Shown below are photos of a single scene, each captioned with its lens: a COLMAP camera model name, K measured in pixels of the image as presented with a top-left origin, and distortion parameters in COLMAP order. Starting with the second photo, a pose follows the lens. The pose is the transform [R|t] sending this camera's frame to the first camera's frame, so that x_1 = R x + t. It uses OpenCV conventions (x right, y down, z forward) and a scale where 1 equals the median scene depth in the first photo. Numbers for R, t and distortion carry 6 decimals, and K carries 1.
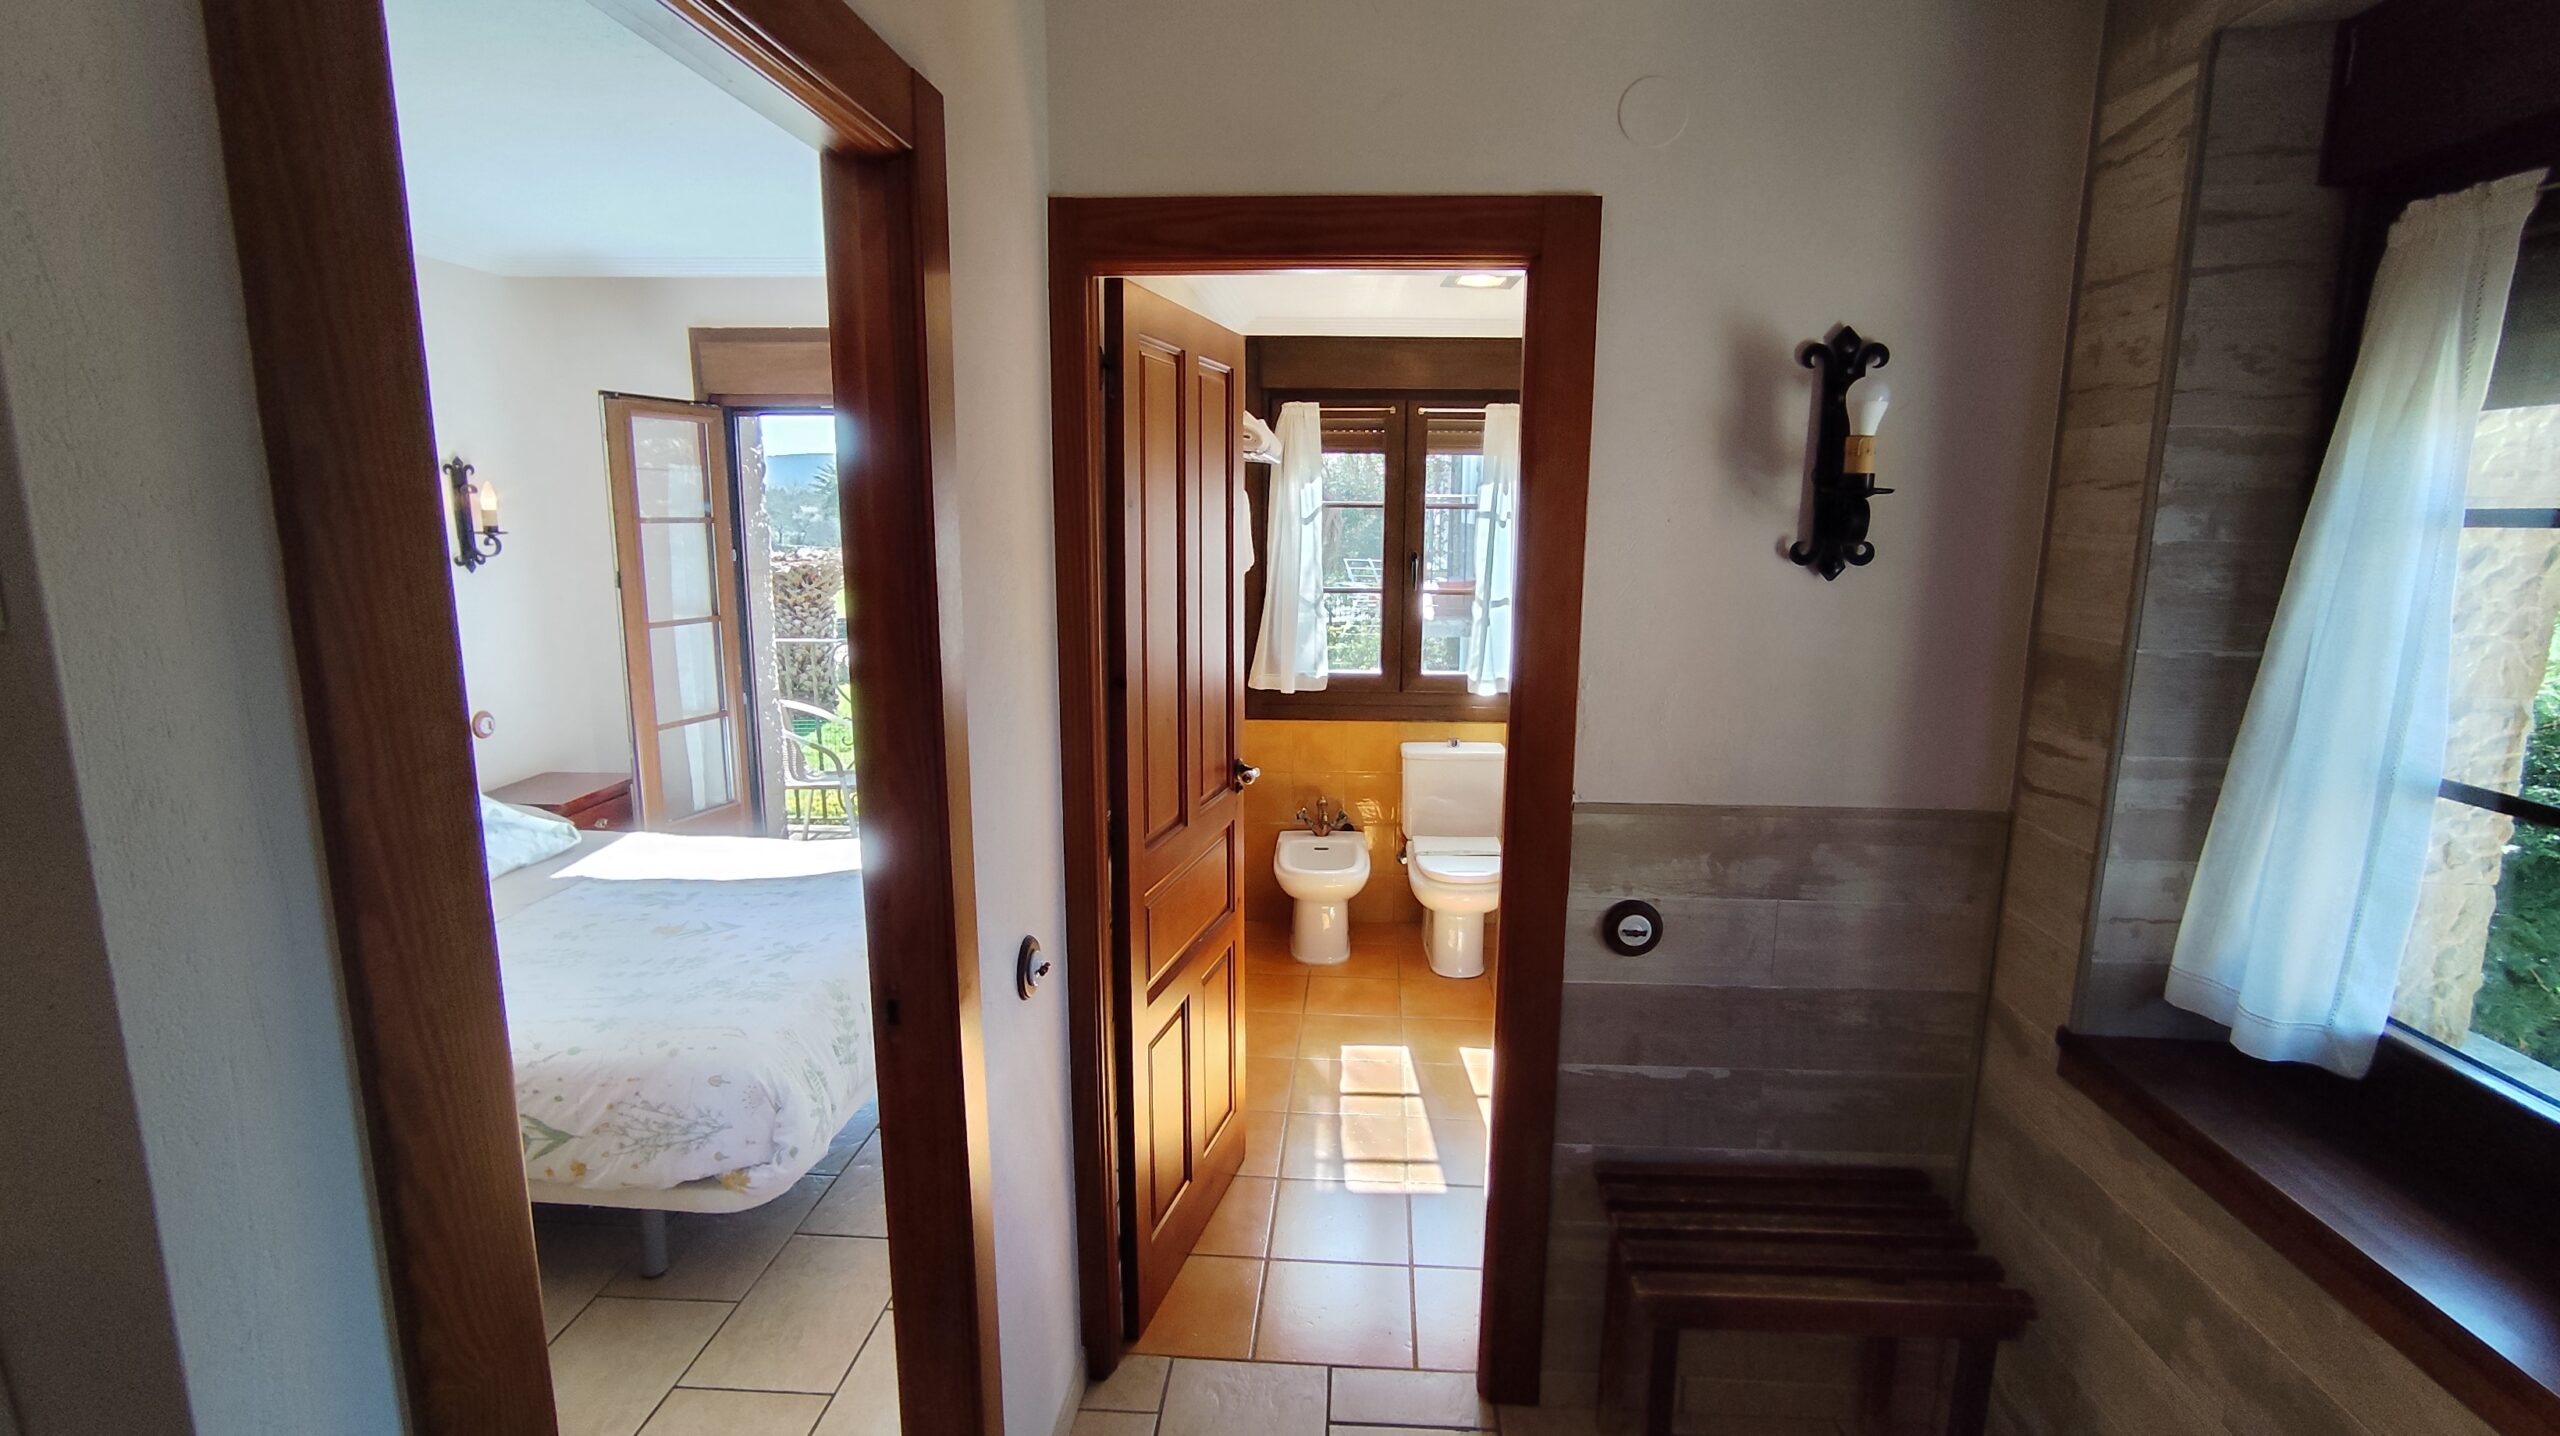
lens RADIAL K [[1164.3, 0, 1300.2], [0, 1164.3, 714.3], [0, 0, 1]] dist [-0.057114, 0.042636]
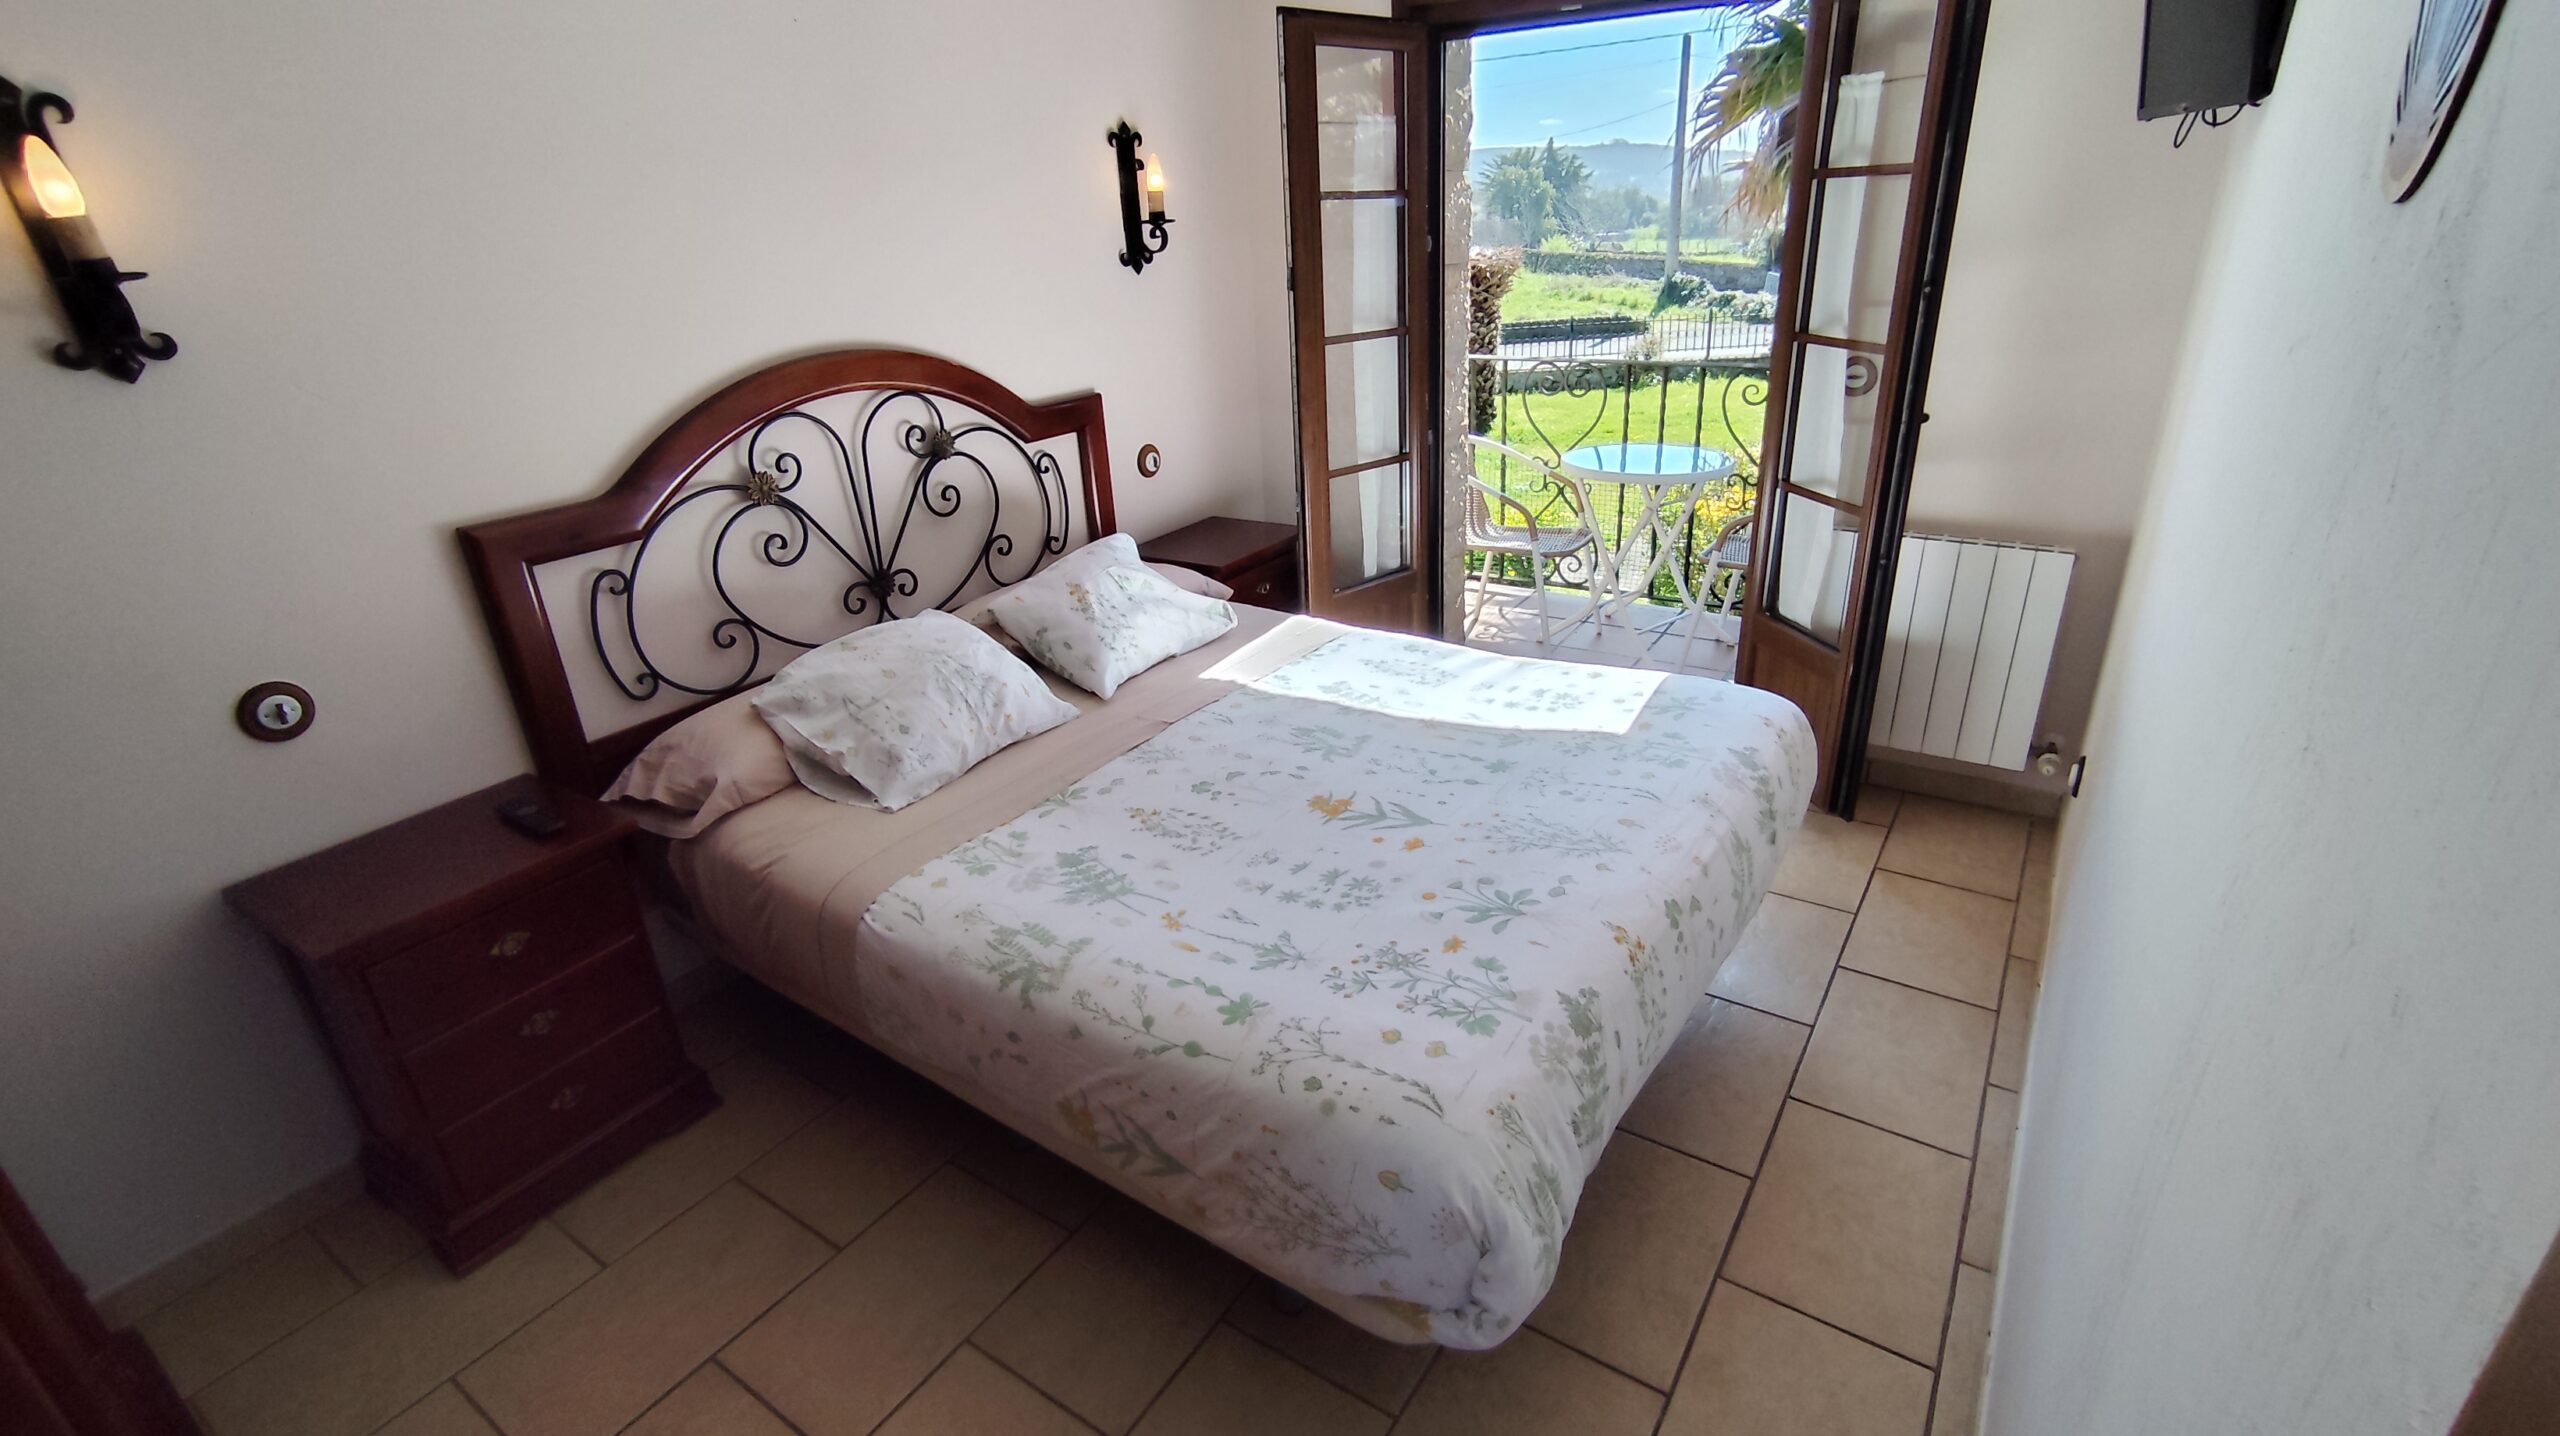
lens RADIAL K [[1162.5, 0, 1298.9], [0, 1162.5, 727.4], [0, 0, 1]] dist [-0.060119, 0.042364]
pose [[0.859931, 0.166047, -0.482646, -0.166707], [-0.038864, 0.964160, 0.262460, -0.030612], [0.508929, -0.206939, 0.835564, 0.291922]]
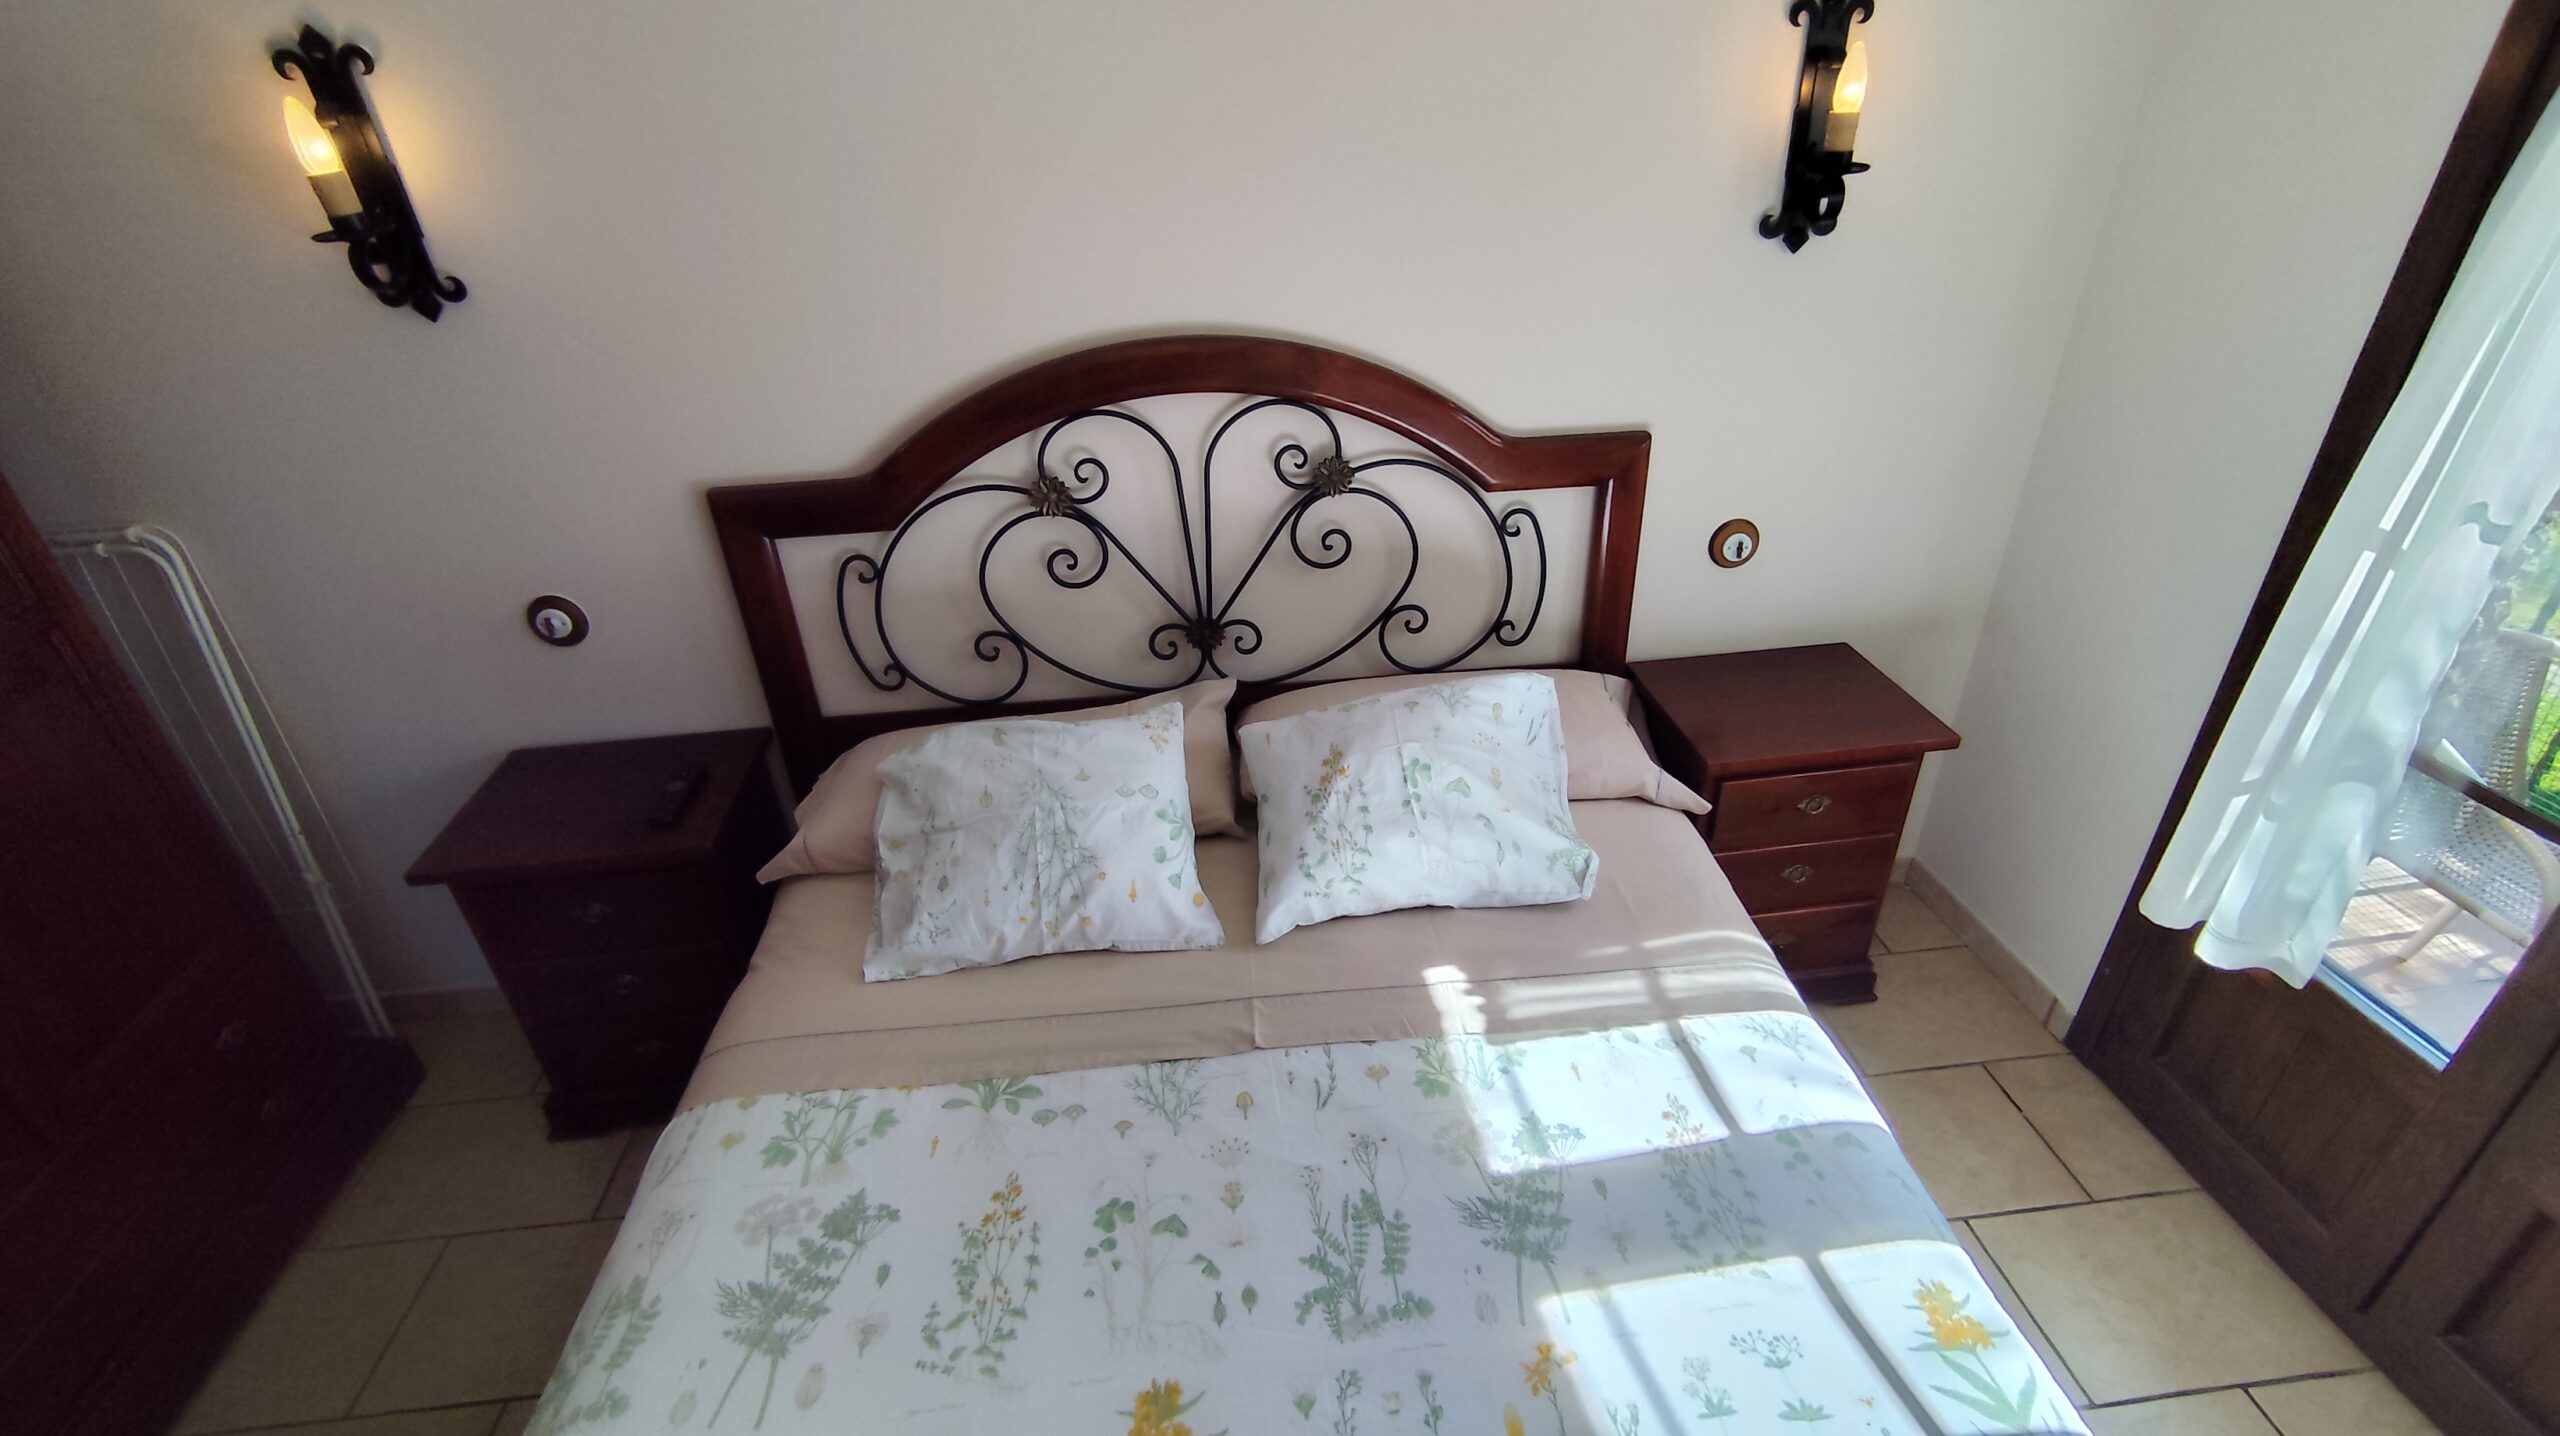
lens RADIAL K [[1164.3, 0, 1300.2], [0, 1164.3, 714.3], [0, 0, 1]] dist [-0.057114, 0.042636]
pose [[0.164003, 0.486201, -0.858319, -0.235593], [-0.141405, 0.872701, 0.467330, -0.147079], [0.976272, 0.044727, 0.211877, 0.681519]]
